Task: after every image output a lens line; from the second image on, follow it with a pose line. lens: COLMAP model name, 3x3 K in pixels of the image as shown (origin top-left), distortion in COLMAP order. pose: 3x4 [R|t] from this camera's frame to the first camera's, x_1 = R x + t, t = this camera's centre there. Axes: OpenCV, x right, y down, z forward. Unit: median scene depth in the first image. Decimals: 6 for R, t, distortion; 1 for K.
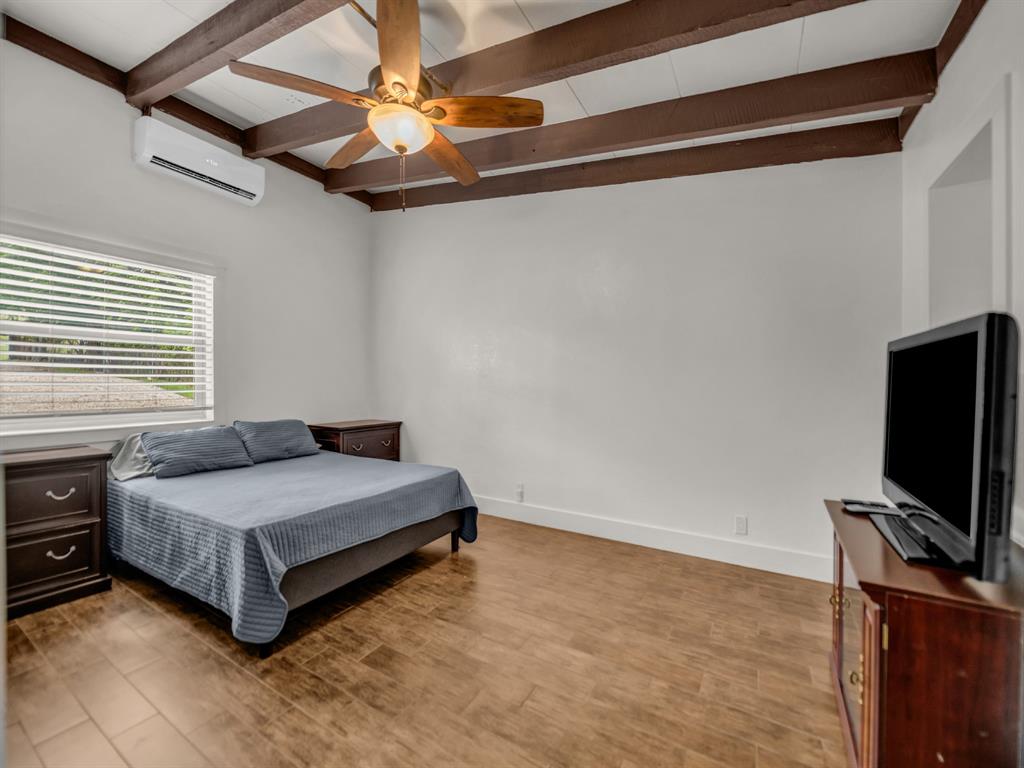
lens RADIAL K [[412.7, 0, 511.8], [0, 412.7, 386.2], [0, 0, 1]] dist [-0.000112, -0.000754]
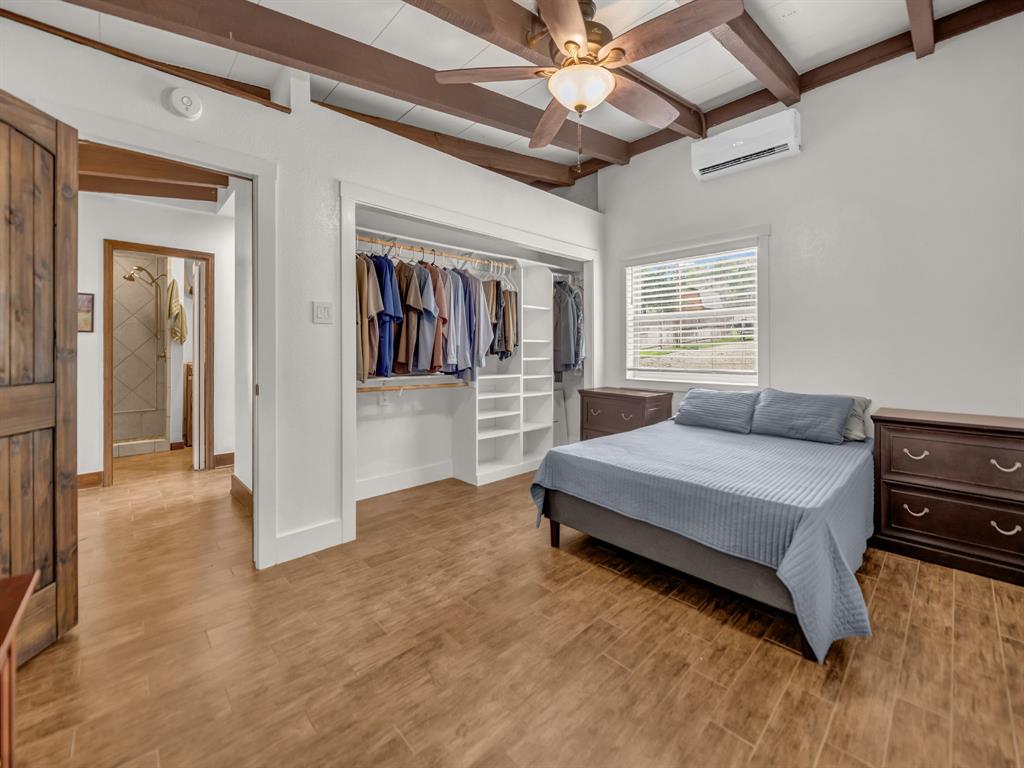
lens RADIAL K [[412.7, 0, 511.3], [0, 412.7, 350.1], [0, 0, 1]] dist [-0.000112, -0.000754]
pose [[-0.273103, -0.001646, -0.961983, 0.653560], [-0.003292, 0.999994, -0.000777, -0.004708], [0.961979, 0.002955, -0.273107, 1.027121]]
